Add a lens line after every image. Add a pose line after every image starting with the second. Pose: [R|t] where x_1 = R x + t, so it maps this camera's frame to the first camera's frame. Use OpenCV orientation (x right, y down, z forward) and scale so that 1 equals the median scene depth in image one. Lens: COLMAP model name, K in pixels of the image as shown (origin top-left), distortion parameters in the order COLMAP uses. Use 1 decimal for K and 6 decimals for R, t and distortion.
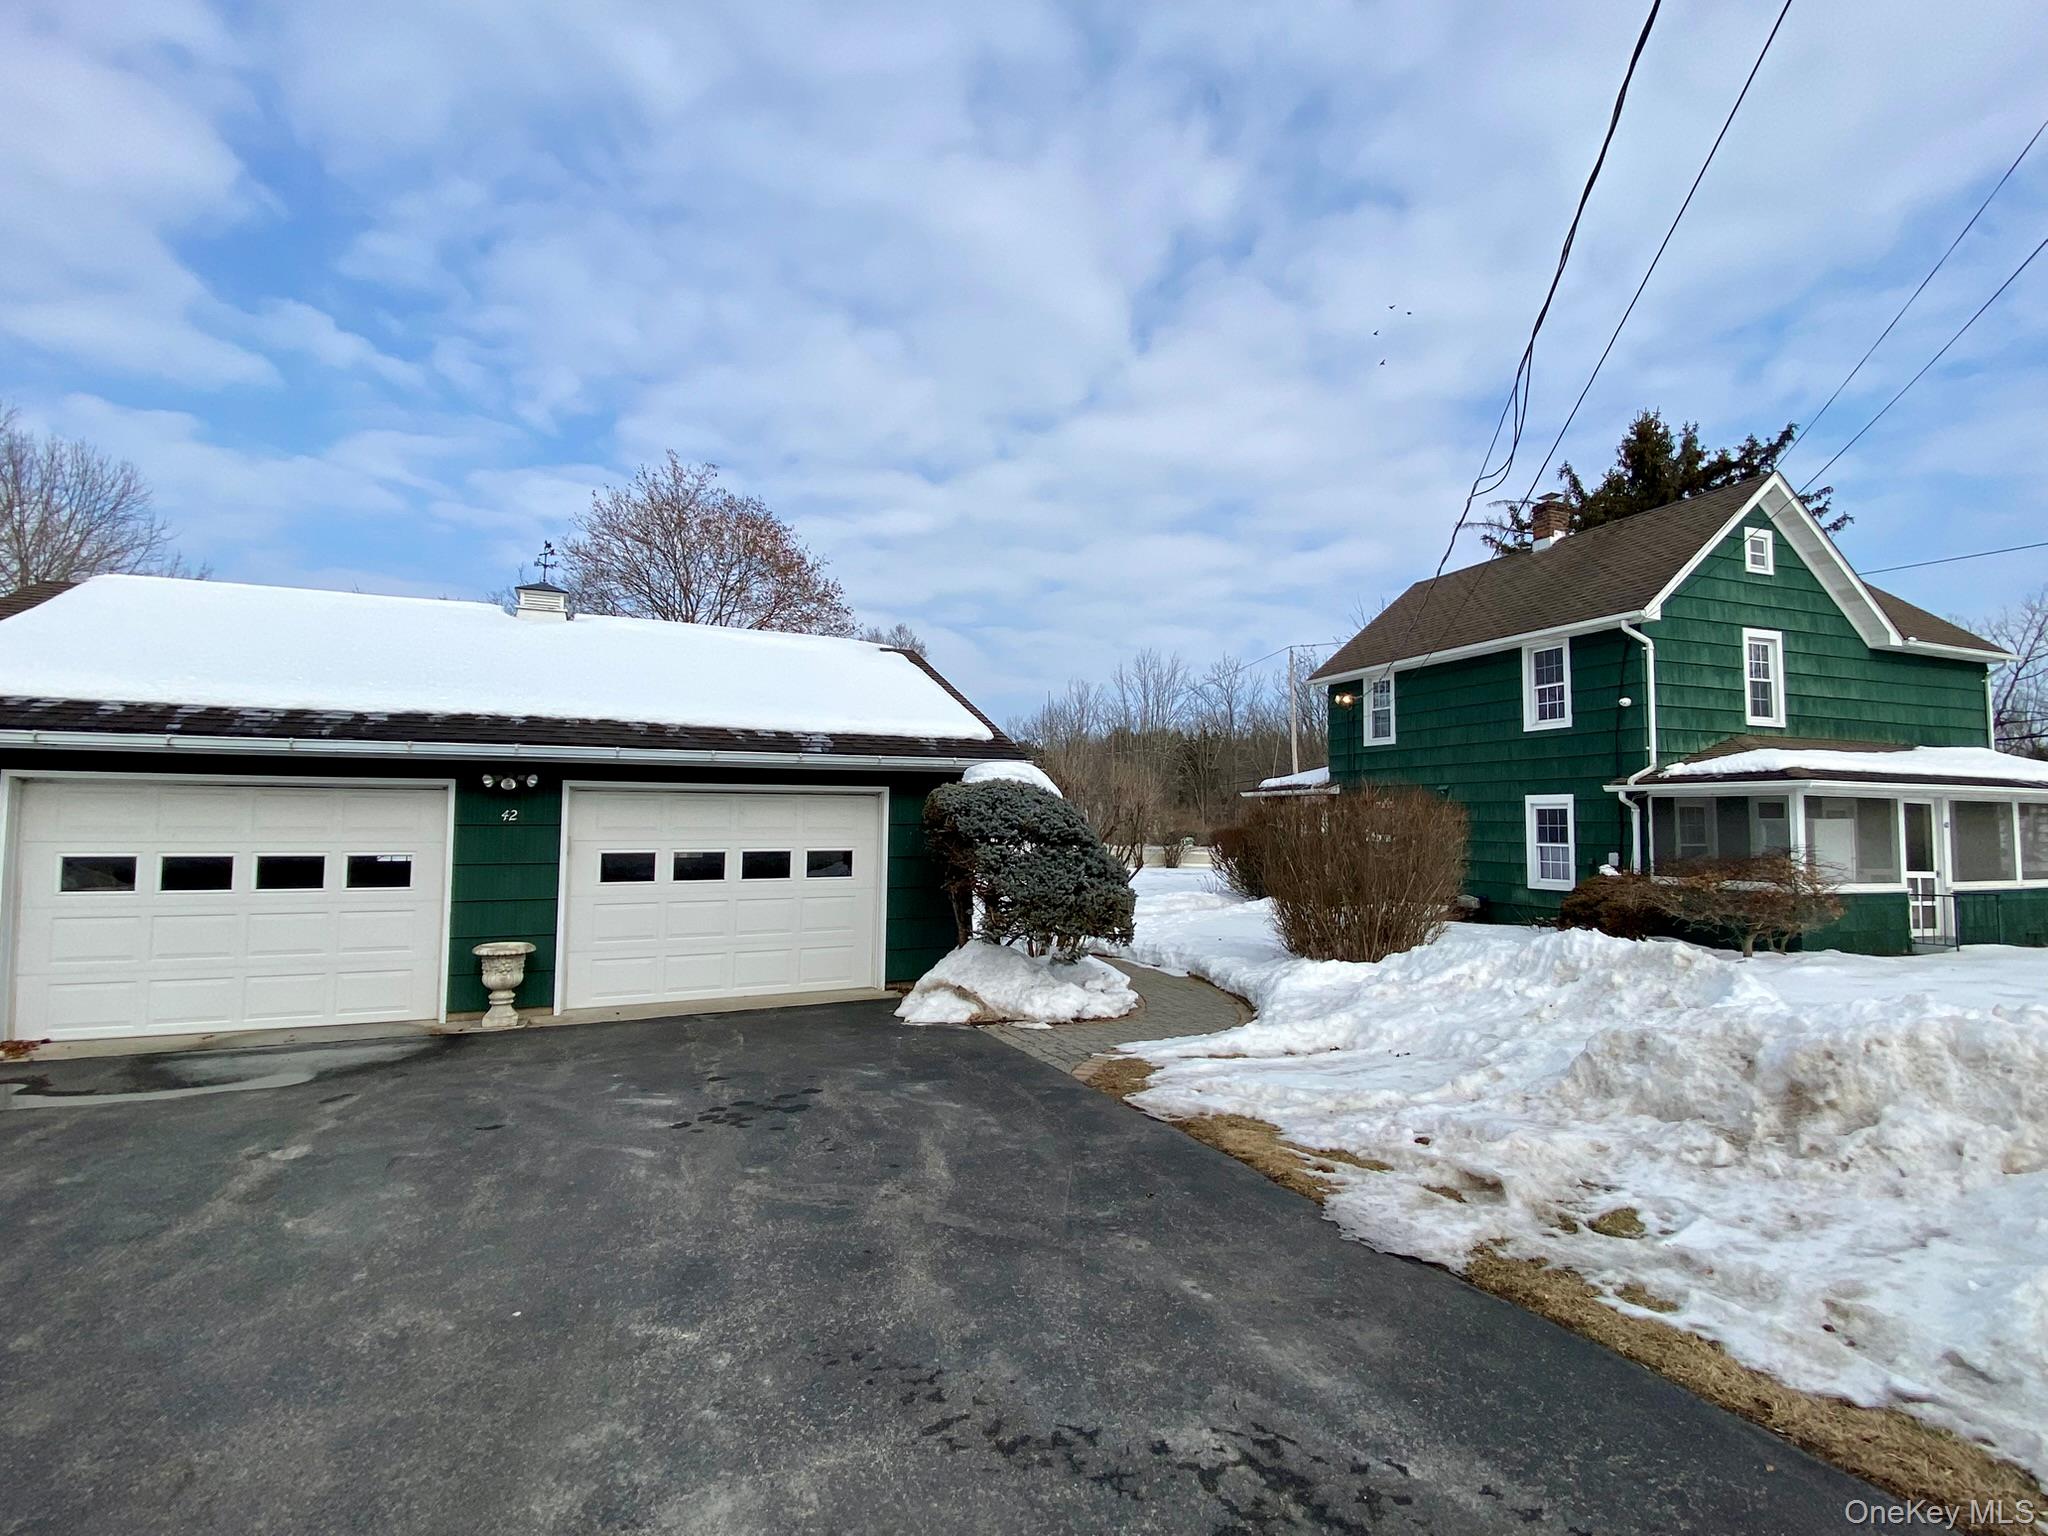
lens RADIAL K [[950.5, 0, 1027.6], [0, 950.5, 724.3], [0, 0, 1]] dist [0.025576, -0.020921]
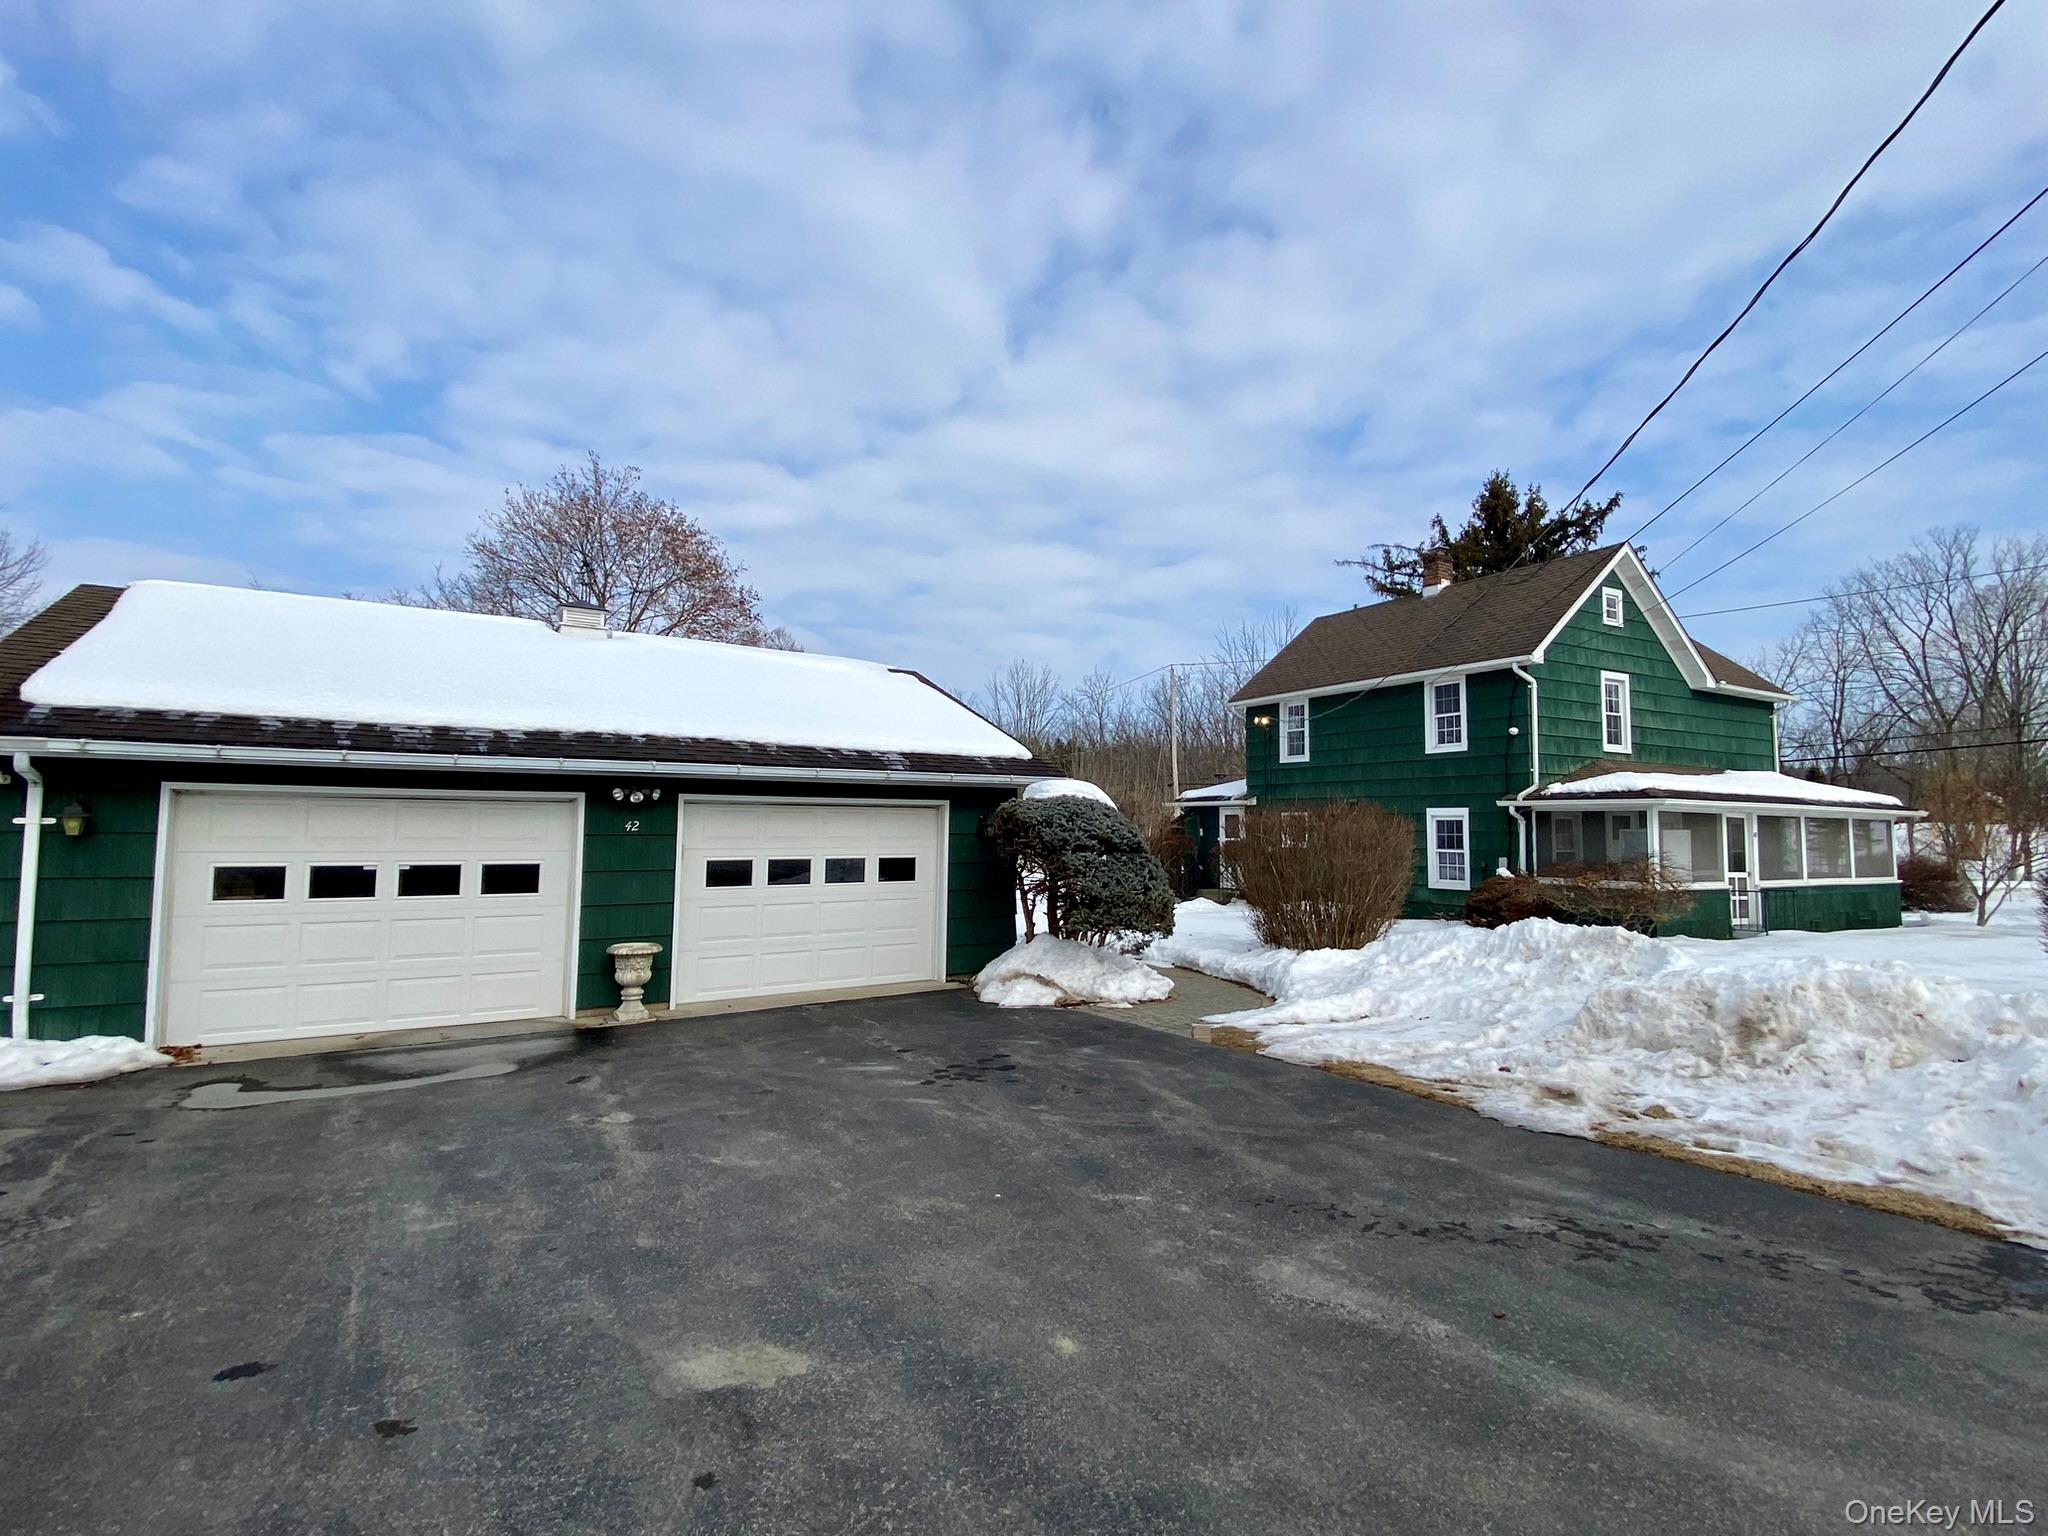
lens RADIAL K [[958.6, 0, 1024.0], [0, 958.6, 768.0], [0, 0, 1]] dist [0.024864, -0.021746]
pose [[0.986958, 0.012565, 0.160487, -0.159003], [-0.019122, 0.999041, 0.039381, -0.012050], [-0.159838, -0.041936, 0.986252, -0.075784]]
